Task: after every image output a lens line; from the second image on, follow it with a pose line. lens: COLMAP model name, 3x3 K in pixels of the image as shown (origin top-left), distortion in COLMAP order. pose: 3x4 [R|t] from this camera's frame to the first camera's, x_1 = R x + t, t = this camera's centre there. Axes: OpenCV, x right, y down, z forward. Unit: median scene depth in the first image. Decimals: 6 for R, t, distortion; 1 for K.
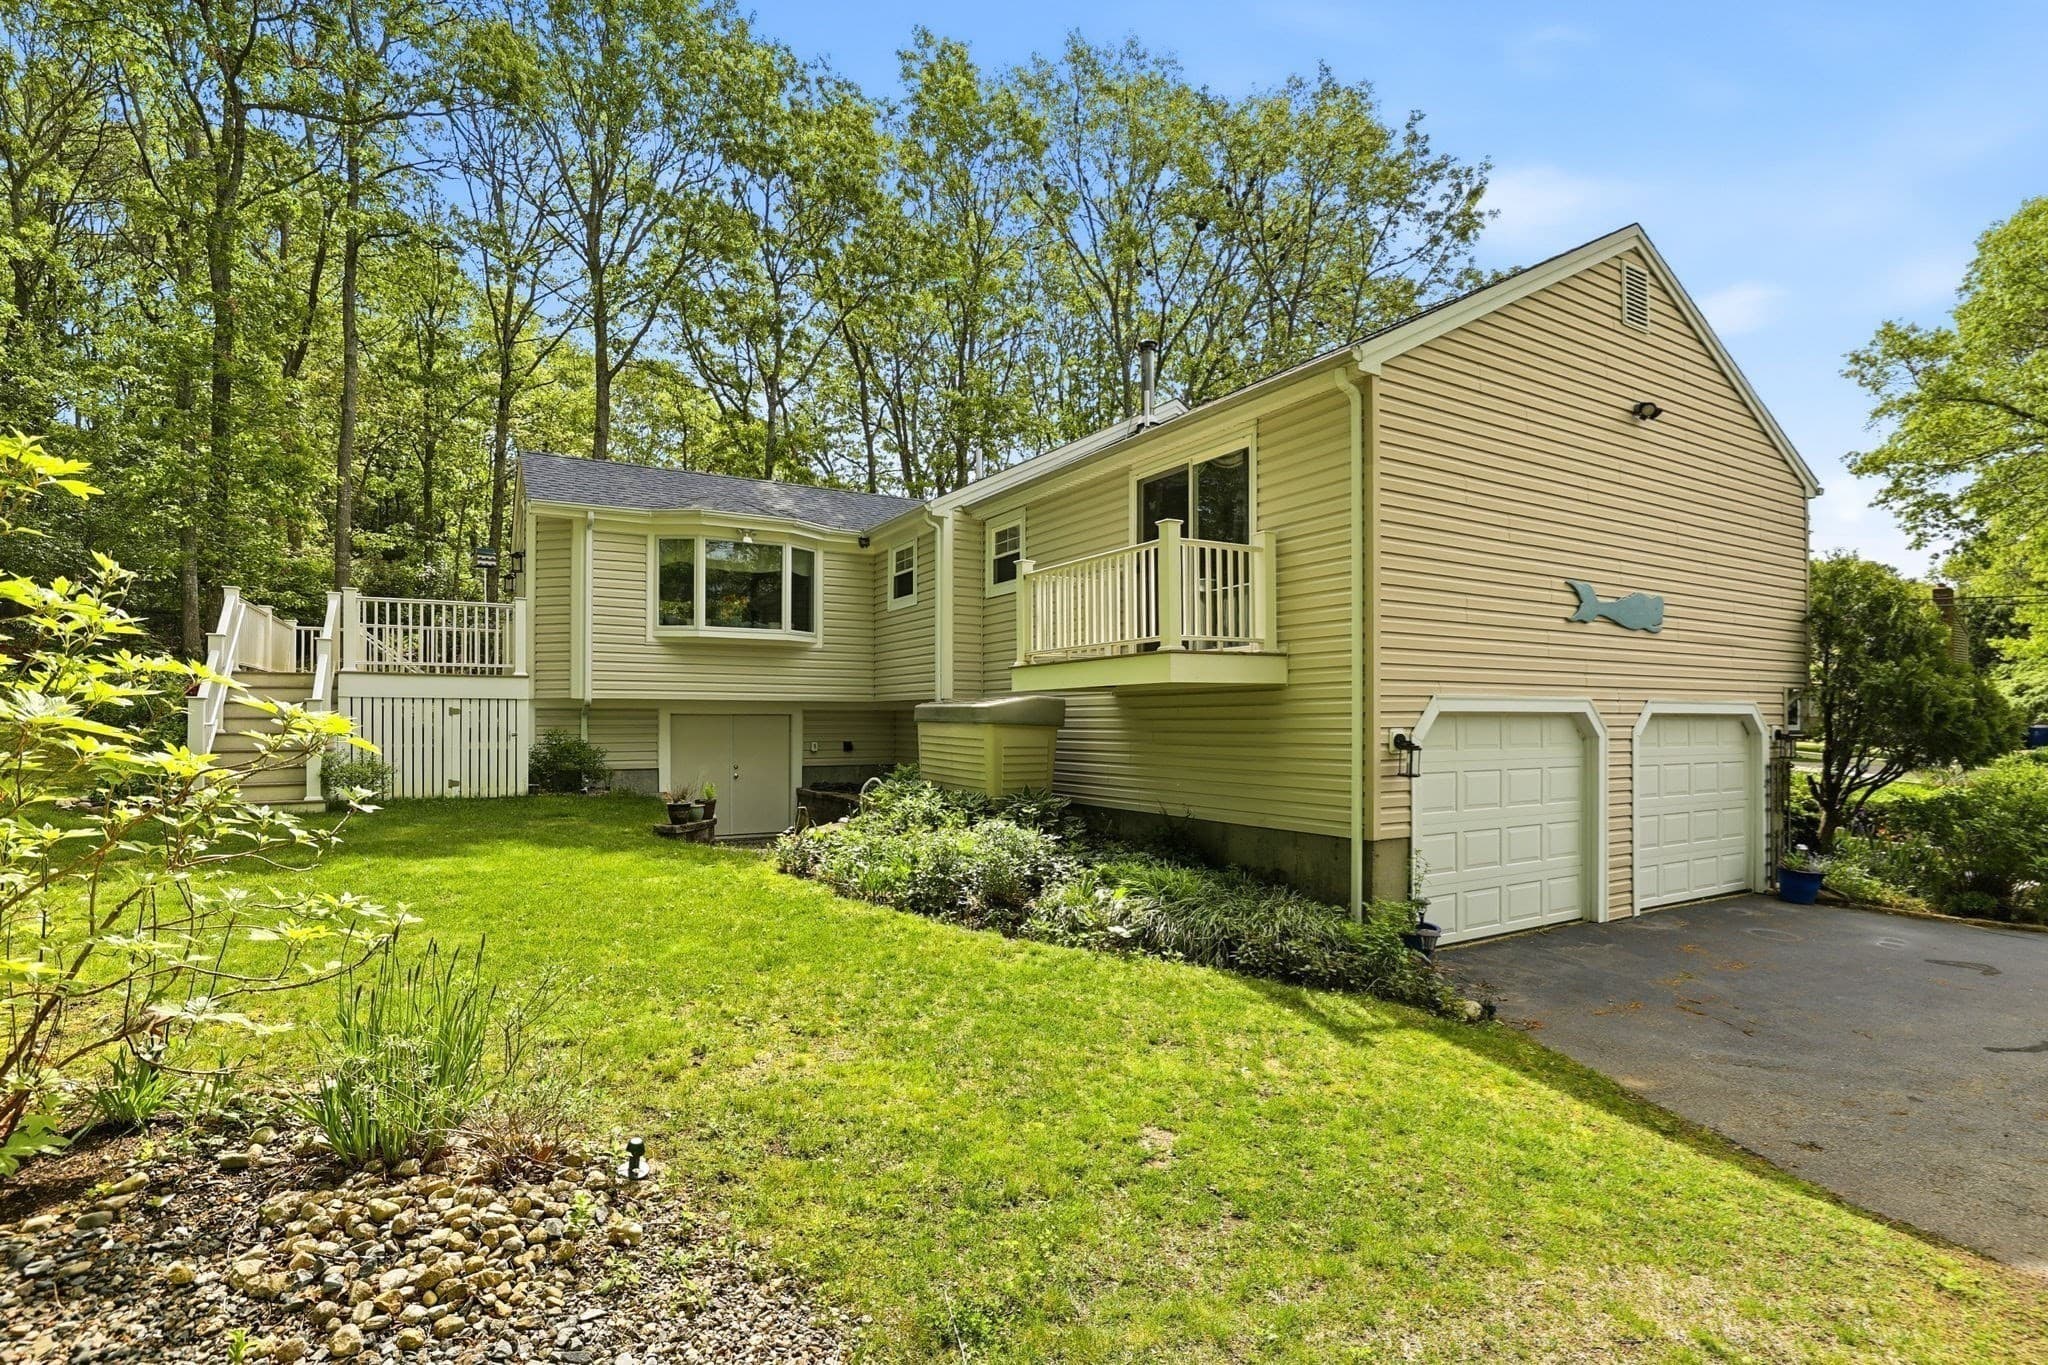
lens RADIAL K [[960.8, 0, 988.1], [0, 960.8, 723.9], [0, 0, 1]] dist [-0.047673, 0.017750]
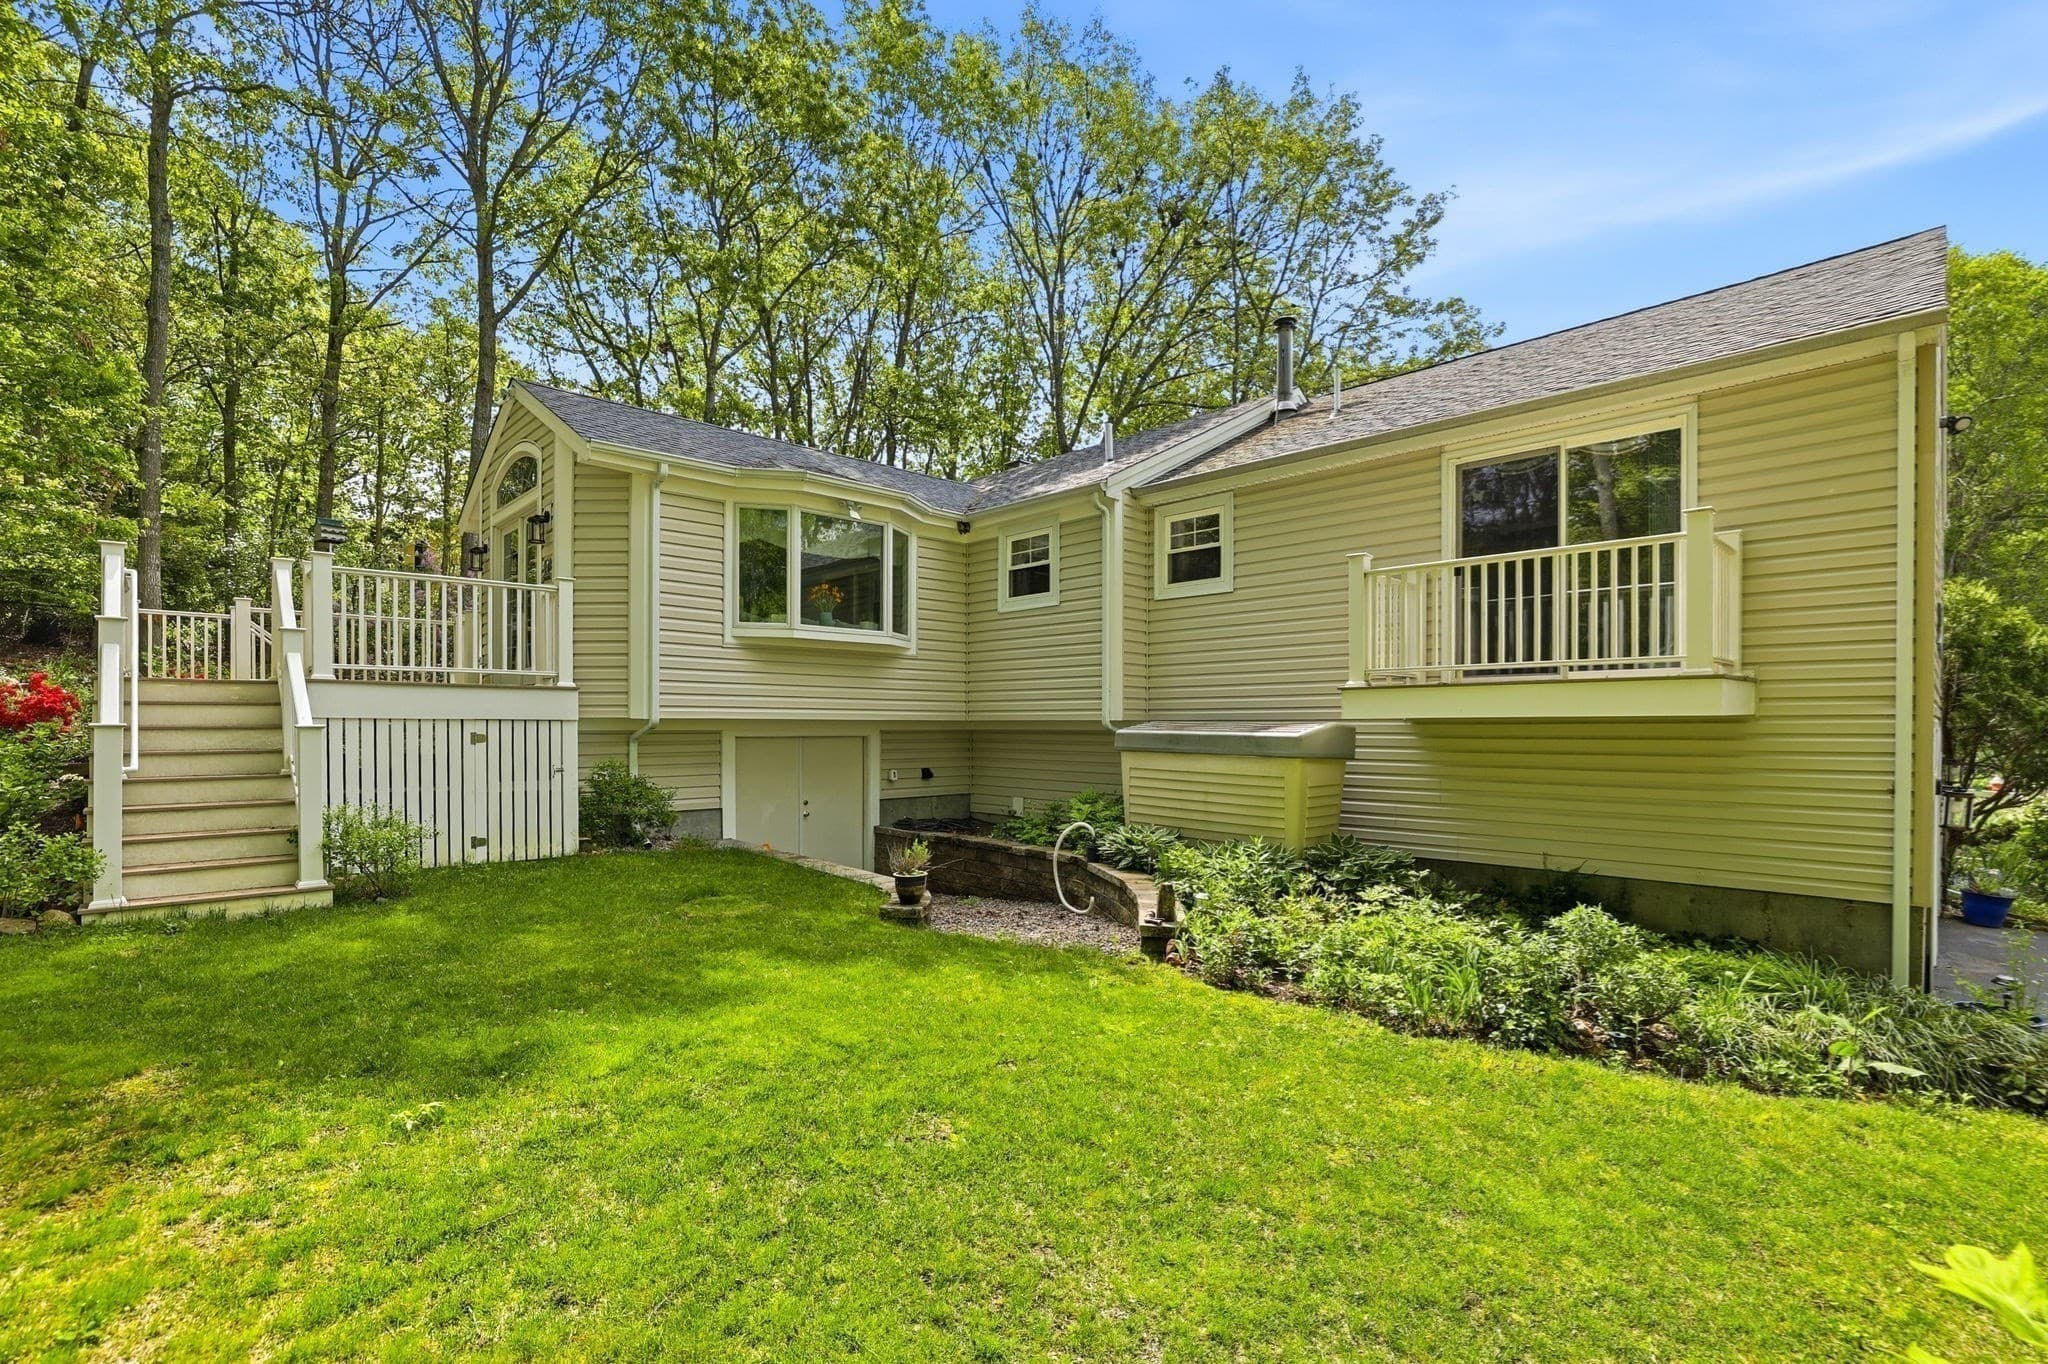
lens RADIAL K [[932.2, 0, 993.3], [0, 932.2, 726.9], [0, 0, 1]] dist [-0.034624, 0.008946]
pose [[0.972774, 0.000286, 0.231755, -0.315632], [-0.000286, 1.000000, -0.000035, -0.019238], [-0.231755, -0.000032, 0.972774, 0.232035]]
